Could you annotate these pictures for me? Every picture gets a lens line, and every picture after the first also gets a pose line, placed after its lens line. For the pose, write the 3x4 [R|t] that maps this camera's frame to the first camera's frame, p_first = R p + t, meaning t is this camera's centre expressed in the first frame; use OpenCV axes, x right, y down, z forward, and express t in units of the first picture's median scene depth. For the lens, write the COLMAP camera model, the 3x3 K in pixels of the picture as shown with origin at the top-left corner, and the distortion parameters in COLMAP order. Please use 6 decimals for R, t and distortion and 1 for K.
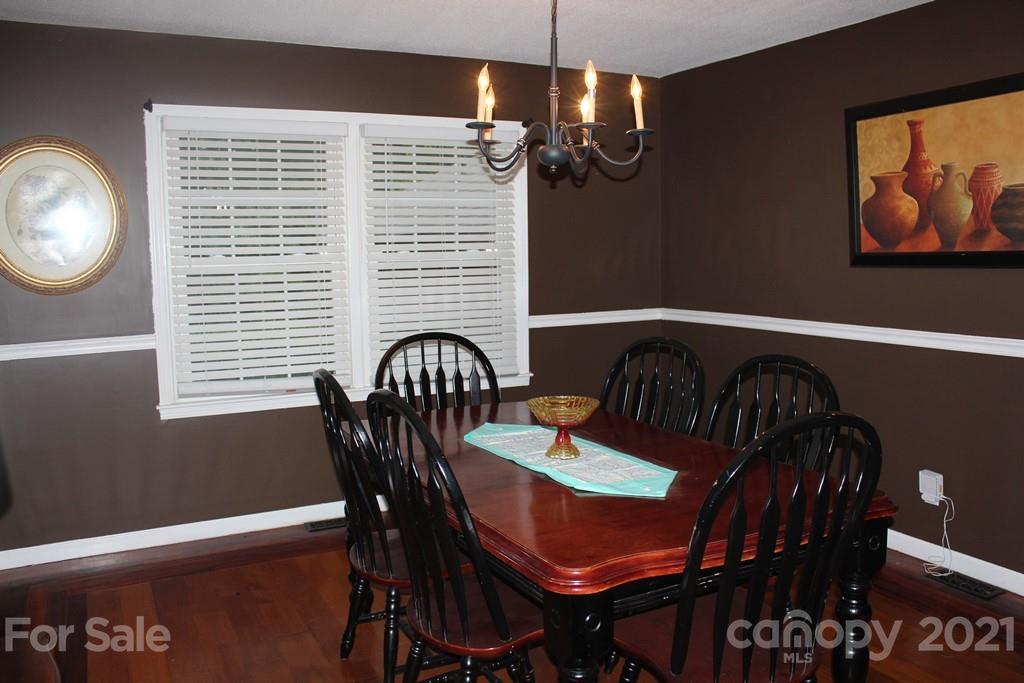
lens RADIAL K [[859.3, 0, 509.4], [0, 859.3, 341.5], [0, 0, 1]] dist [-0.072296, 0.035797]
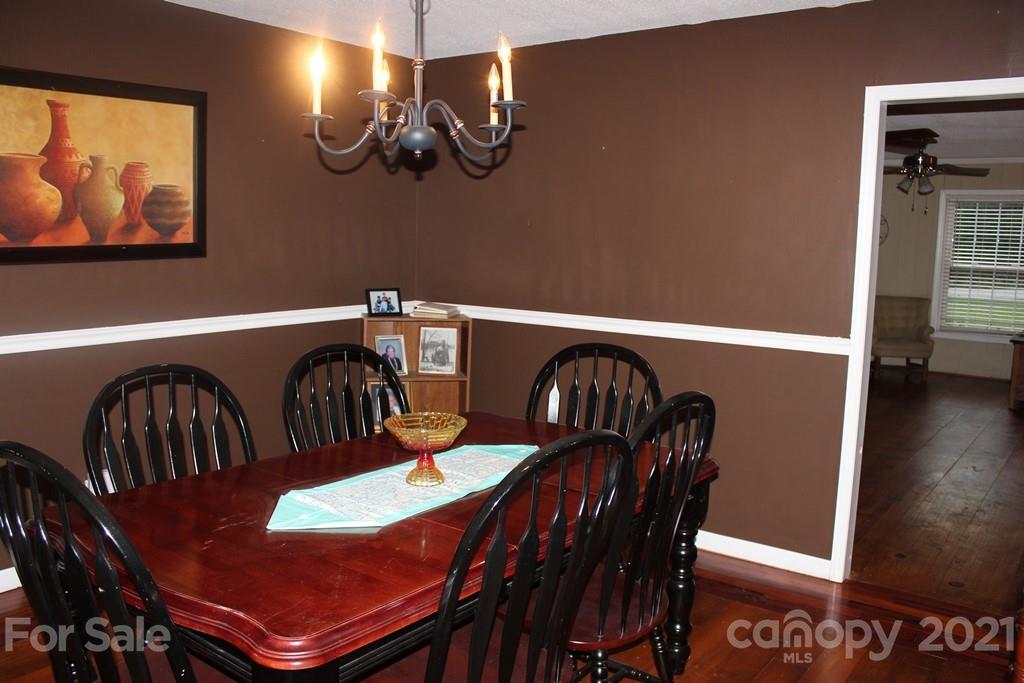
lens RADIAL K [[859.3, 0, 509.8], [0, 859.3, 341.7], [0, 0, 1]] dist [-0.072296, 0.035797]
pose [[-0.482739, -0.112162, 0.868552, -0.591613], [0.085479, 0.980995, 0.174192, -0.128376], [-0.871582, 0.158332, -0.463977, 1.070845]]
